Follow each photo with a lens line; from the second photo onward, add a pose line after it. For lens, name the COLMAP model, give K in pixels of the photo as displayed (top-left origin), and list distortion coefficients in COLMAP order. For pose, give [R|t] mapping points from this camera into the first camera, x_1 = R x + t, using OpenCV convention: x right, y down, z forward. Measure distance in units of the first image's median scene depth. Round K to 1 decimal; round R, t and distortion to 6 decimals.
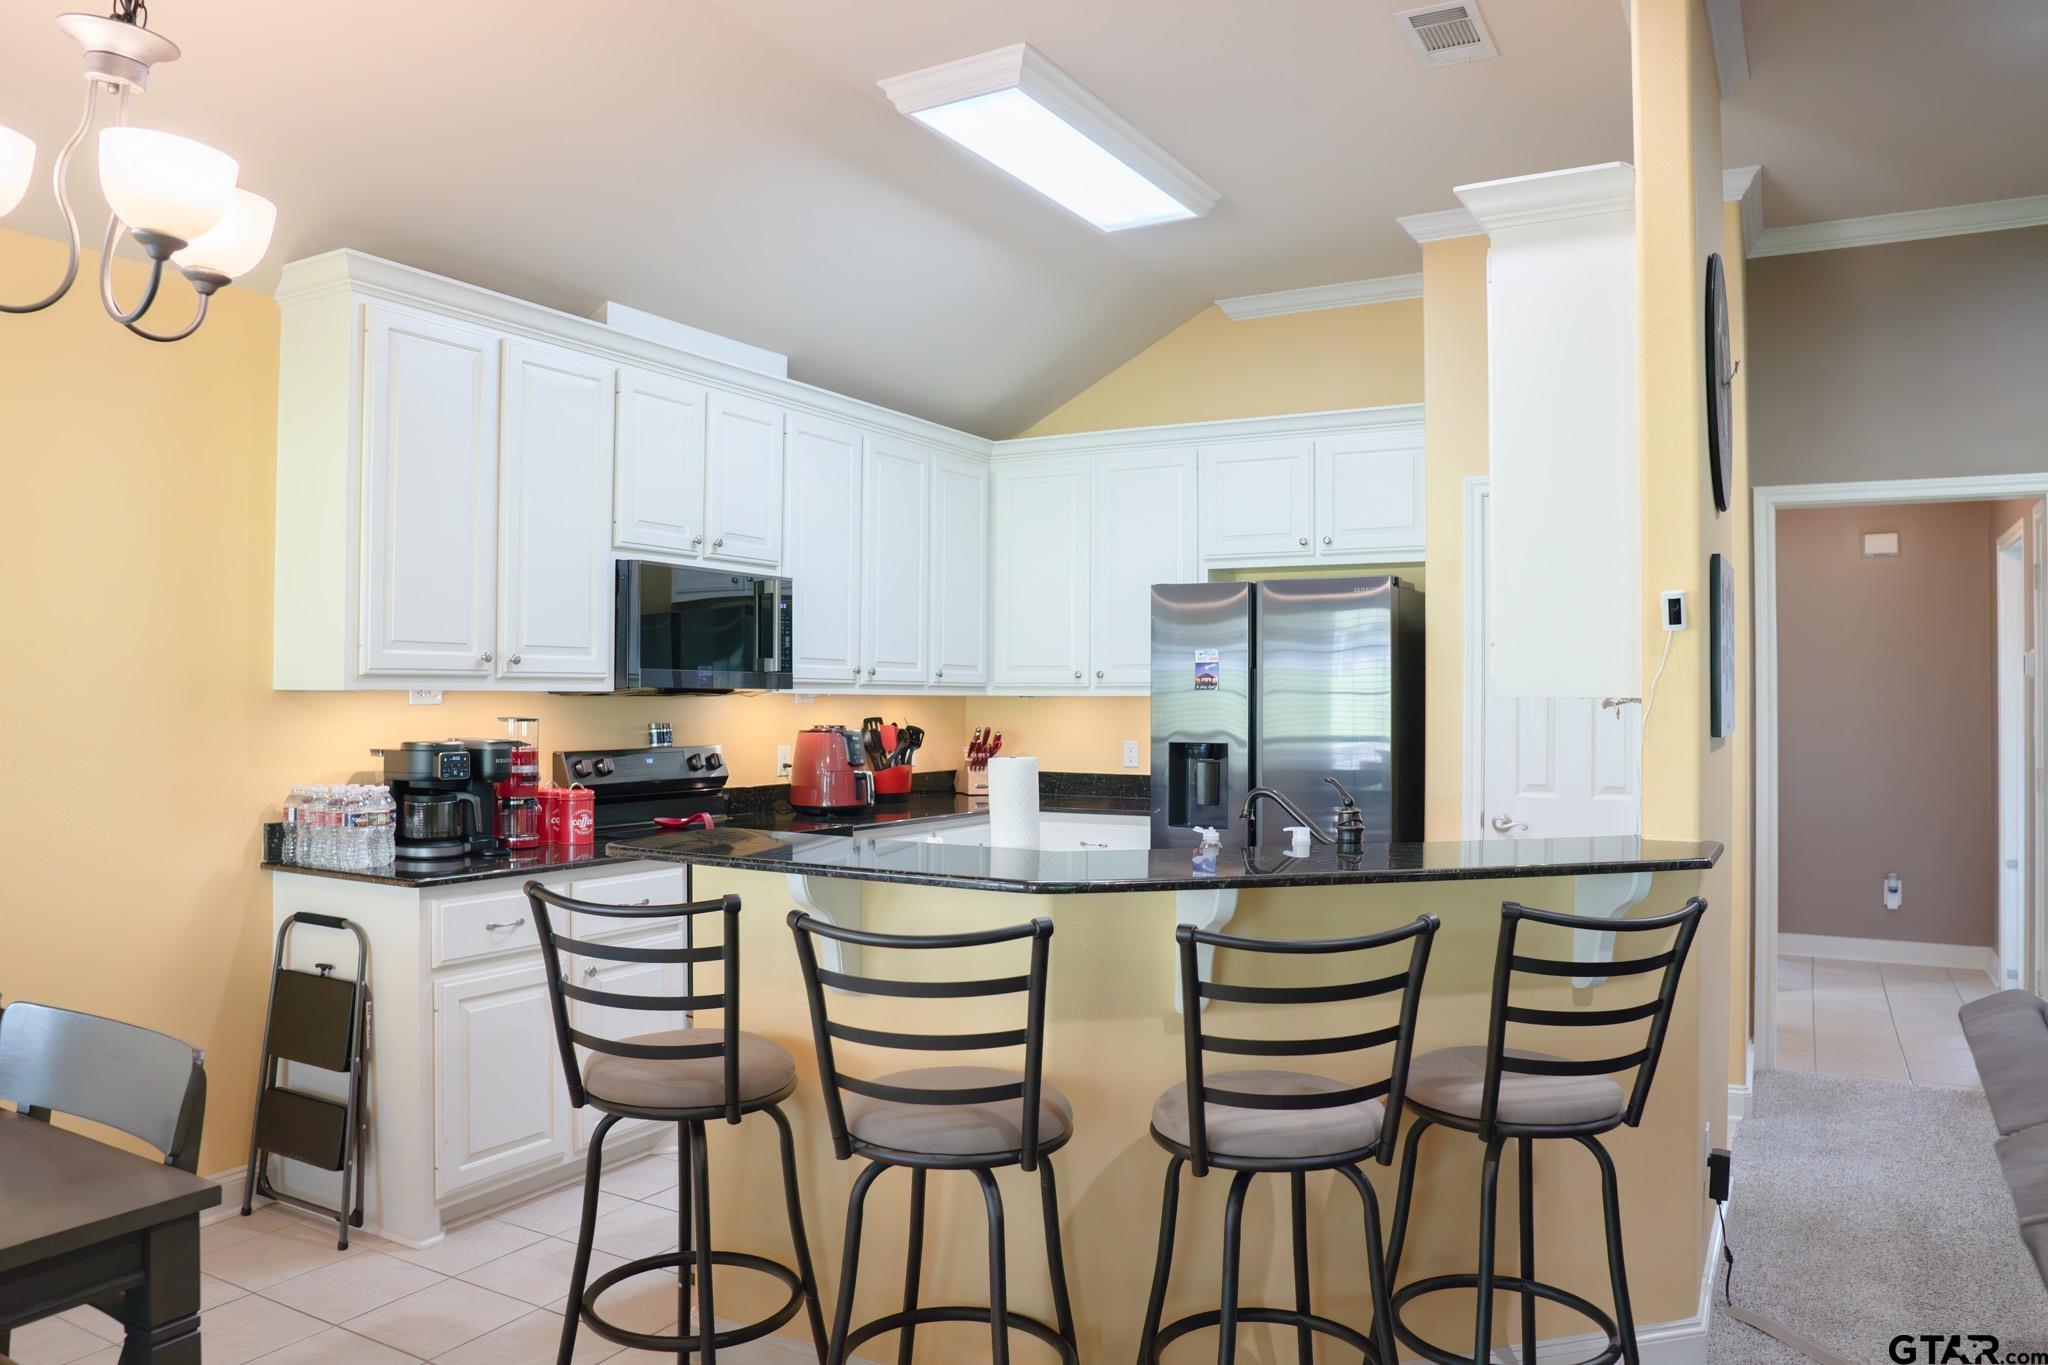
lens RADIAL K [[1444.0, 0, 1021.4], [0, 1444.0, 675.6], [0, 0, 1]] dist [-0.114806, 0.077098]
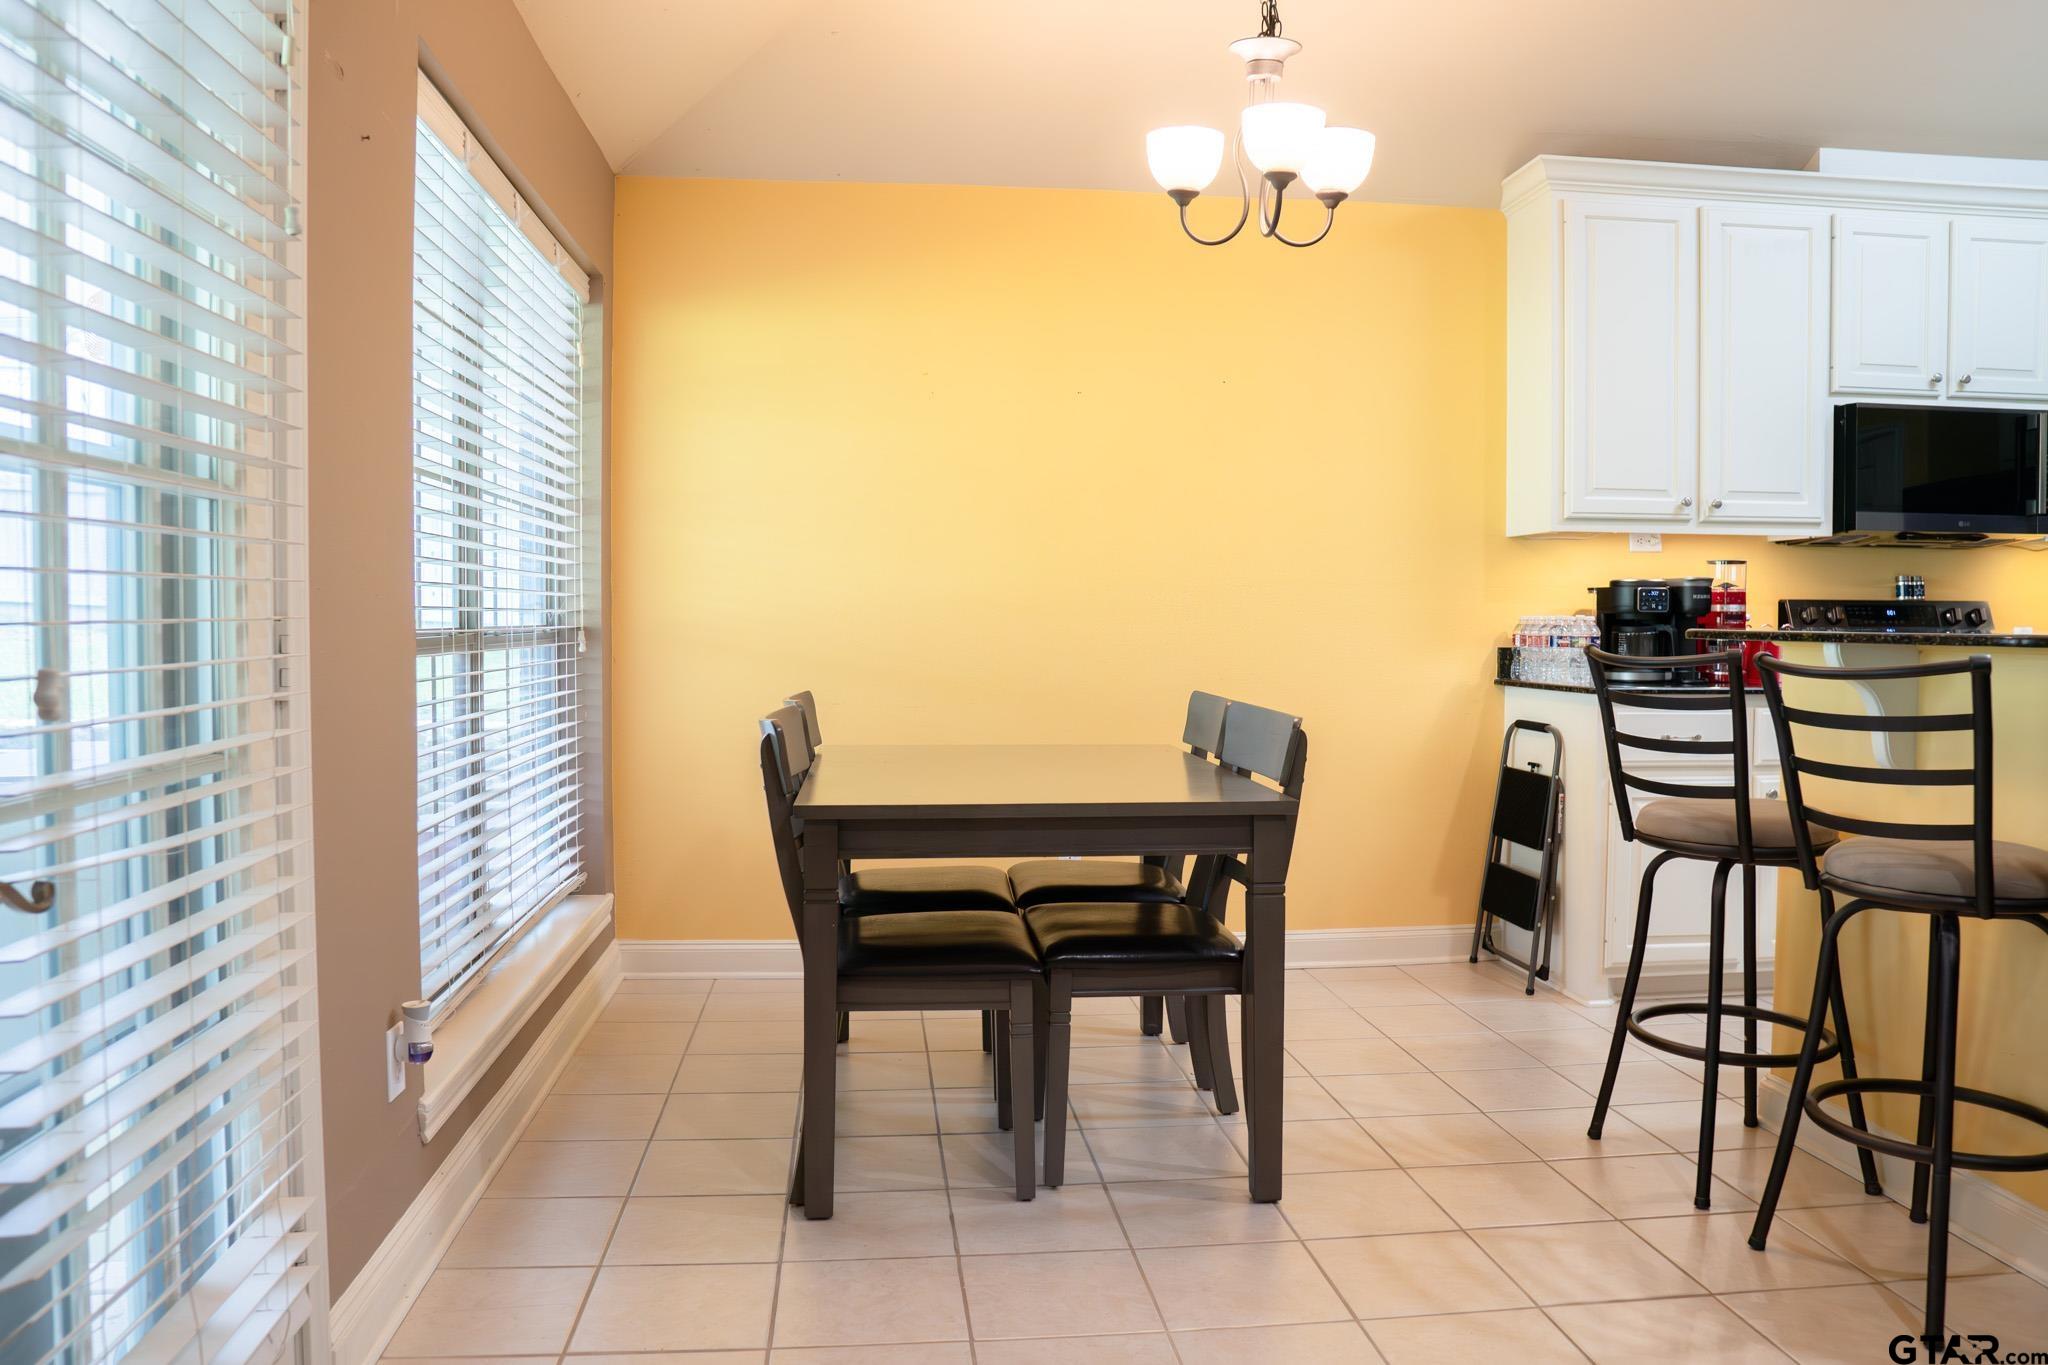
lens RADIAL K [[1474.7, 0, 1016.2], [0, 1474.7, 678.1], [0, 0, 1]] dist [-0.116327, 0.079745]
pose [[0.583838, 0.025720, -0.811463, 0.212742], [0.010693, 0.999168, 0.039363, 0.068999], [0.811800, -0.031659, 0.583077, -0.063677]]
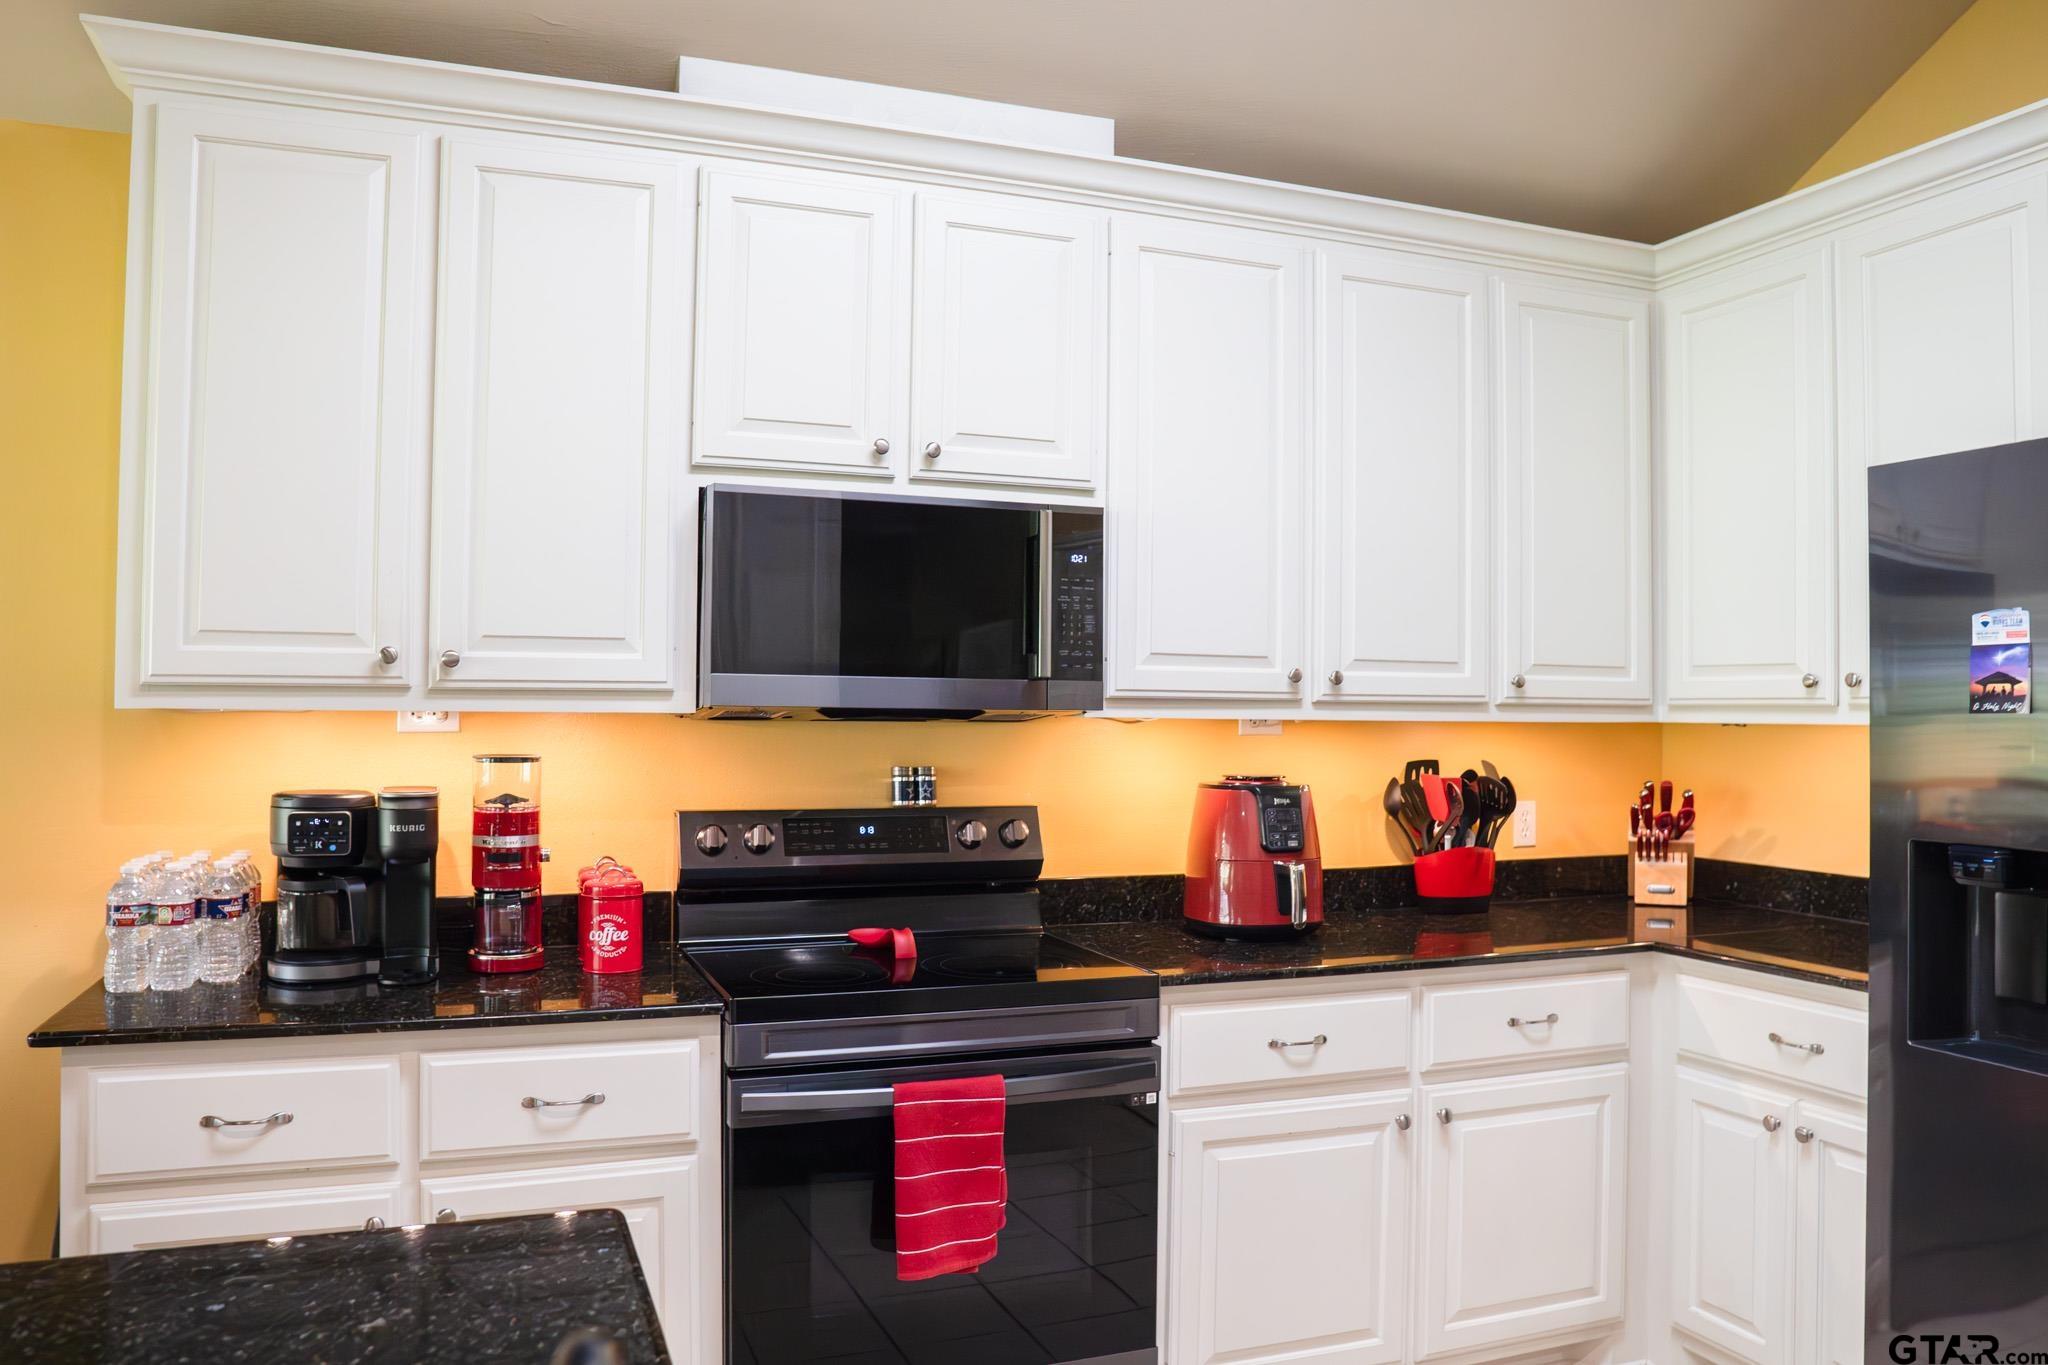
lens RADIAL K [[1491.3, 0, 1024.0], [0, 1491.3, 682.5], [0, 0, 1]] dist [-0.085758, 0.004296]
pose [[0.769098, -0.009561, -0.639060, 0.217655], [0.004173, 0.999942, -0.009938, 0.005354], [0.639118, 0.004977, 0.769093, 0.654558]]
